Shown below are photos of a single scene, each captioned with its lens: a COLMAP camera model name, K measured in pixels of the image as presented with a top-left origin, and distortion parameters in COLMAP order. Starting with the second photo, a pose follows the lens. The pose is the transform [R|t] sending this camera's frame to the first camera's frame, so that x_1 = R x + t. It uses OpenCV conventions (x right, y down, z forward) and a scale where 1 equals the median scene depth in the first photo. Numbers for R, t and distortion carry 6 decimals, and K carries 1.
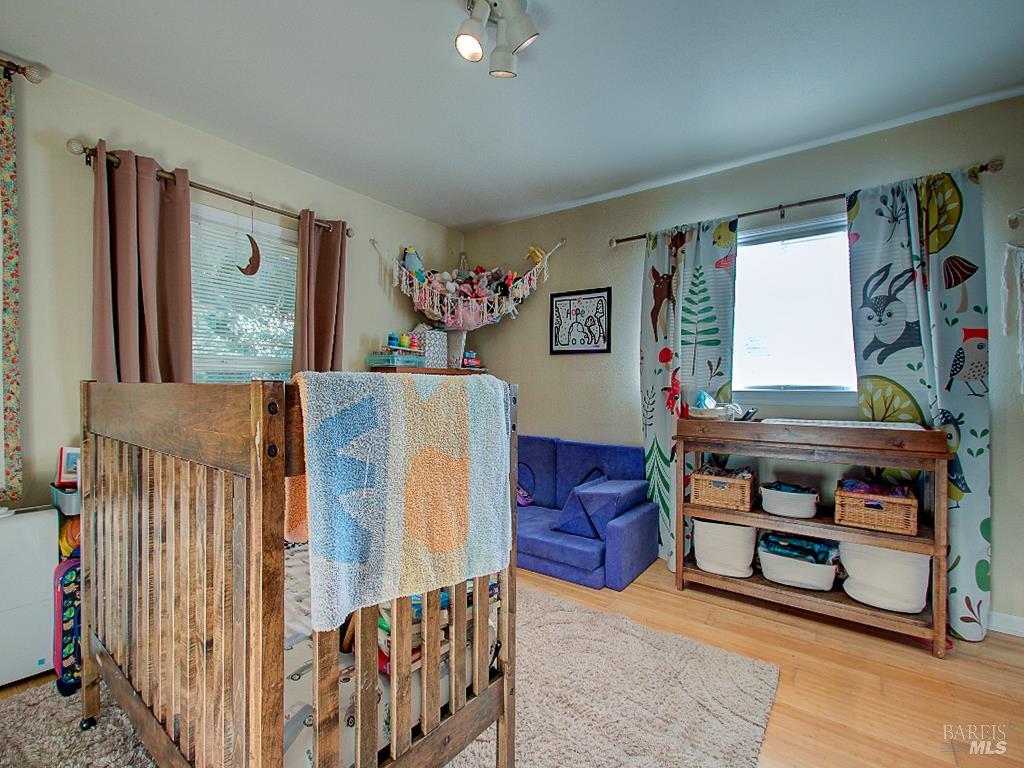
lens RADIAL K [[467.3, 0, 512.0], [0, 467.3, 385.5], [0, 0, 1]] dist [-0.000104, 0.001220]
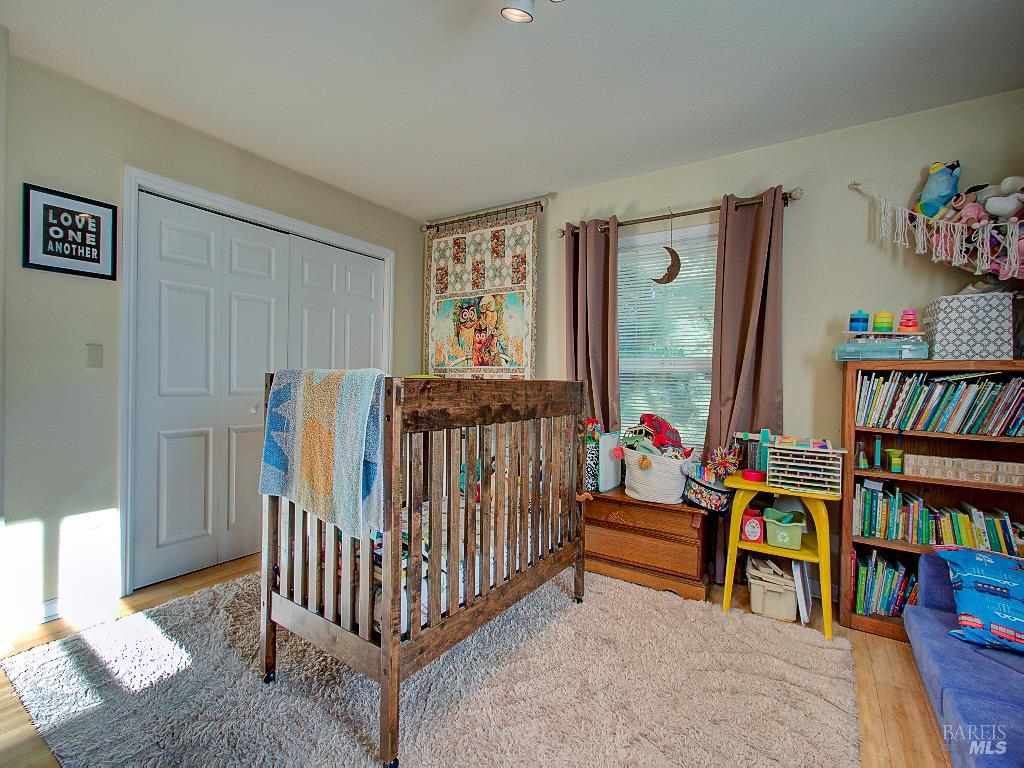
lens RADIAL K [[467.3, 0, 512.4], [0, 467.3, 383.7], [0, 0, 1]] dist [-0.000104, 0.001220]
pose [[0.059422, 0.007239, -0.998207, 0.474079], [-0.018627, 0.999808, 0.006142, -0.002071], [0.998059, 0.018229, 0.059545, 0.546807]]
